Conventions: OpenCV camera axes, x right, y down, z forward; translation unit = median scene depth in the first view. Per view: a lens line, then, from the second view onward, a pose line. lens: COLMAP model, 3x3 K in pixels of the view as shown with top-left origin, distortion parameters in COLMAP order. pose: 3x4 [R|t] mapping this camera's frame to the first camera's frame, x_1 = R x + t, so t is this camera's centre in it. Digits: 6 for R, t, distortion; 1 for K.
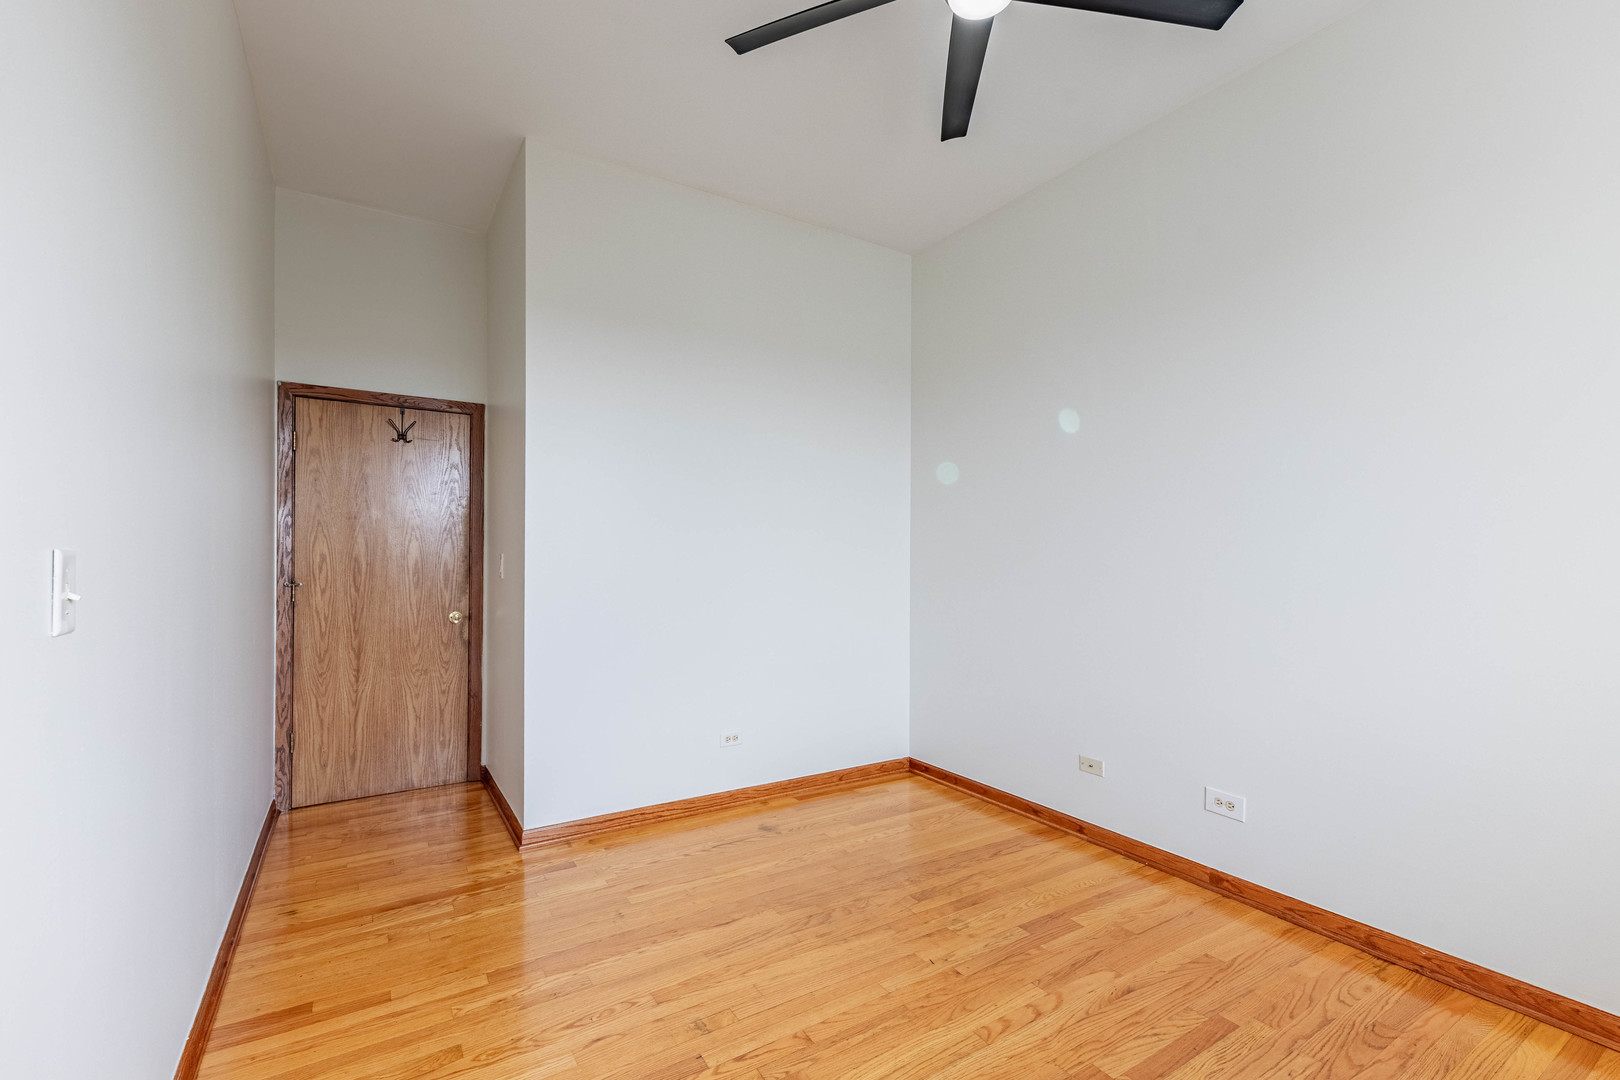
lens RADIAL K [[662.6, 0, 807.8], [0, 662.6, 548.2], [0, 0, 1]] dist [-0.001694, -0.000258]
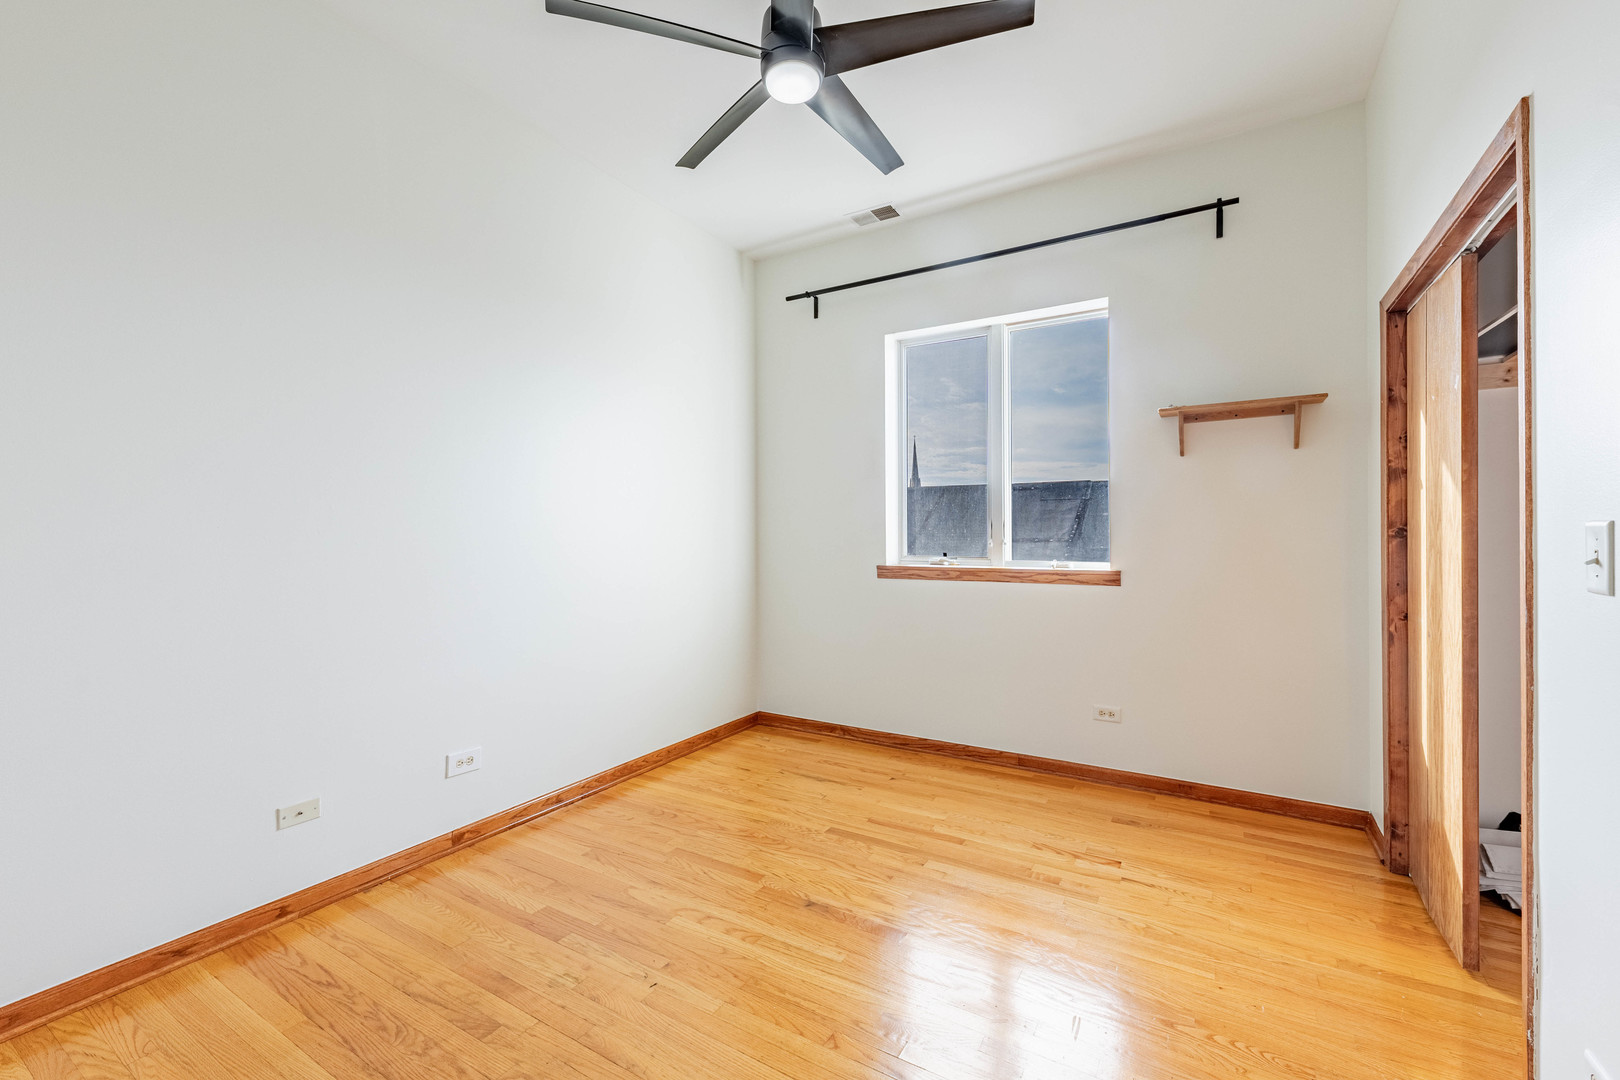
lens RADIAL K [[654.6, 0, 833.3], [0, 654.6, 535.6], [0, 0, 1]] dist [0.000079, -0.002999]
pose [[-0.433459, -0.008826, 0.901130, -0.563181], [-0.009836, 0.999939, 0.005063, 0.012994], [-0.901120, -0.006669, -0.433519, 0.924256]]
